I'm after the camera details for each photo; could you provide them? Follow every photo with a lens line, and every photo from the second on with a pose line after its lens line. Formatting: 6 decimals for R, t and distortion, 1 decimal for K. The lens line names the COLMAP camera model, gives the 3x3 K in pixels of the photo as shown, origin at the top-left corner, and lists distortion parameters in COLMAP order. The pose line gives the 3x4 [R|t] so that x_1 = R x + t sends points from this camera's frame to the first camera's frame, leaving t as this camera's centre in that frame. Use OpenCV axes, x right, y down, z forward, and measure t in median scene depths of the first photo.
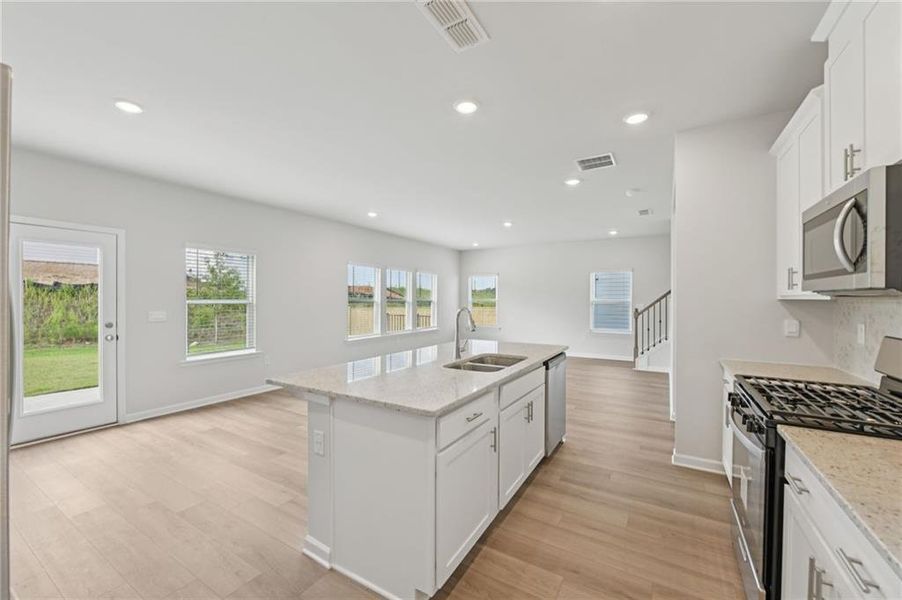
lens RADIAL K [[363.6, 0, 460.5], [0, 363.6, 299.5], [0, 0, 1]] dist [-0.011234, -0.000006]
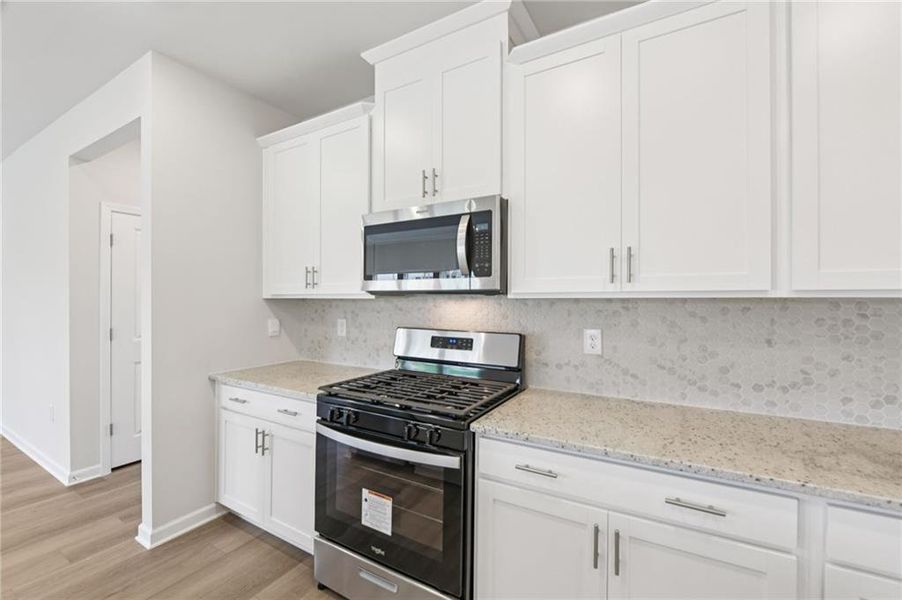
lens RADIAL K [[363.6, 0, 444.3], [0, 363.6, 295.1], [0, 0, 1]] dist [-0.011234, -0.000006]
pose [[0.019266, 0.010512, 0.999759, -0.028198], [-0.000640, 0.999945, -0.010502, 0.000314], [-0.999814, -0.000438, 0.019272, 0.228017]]
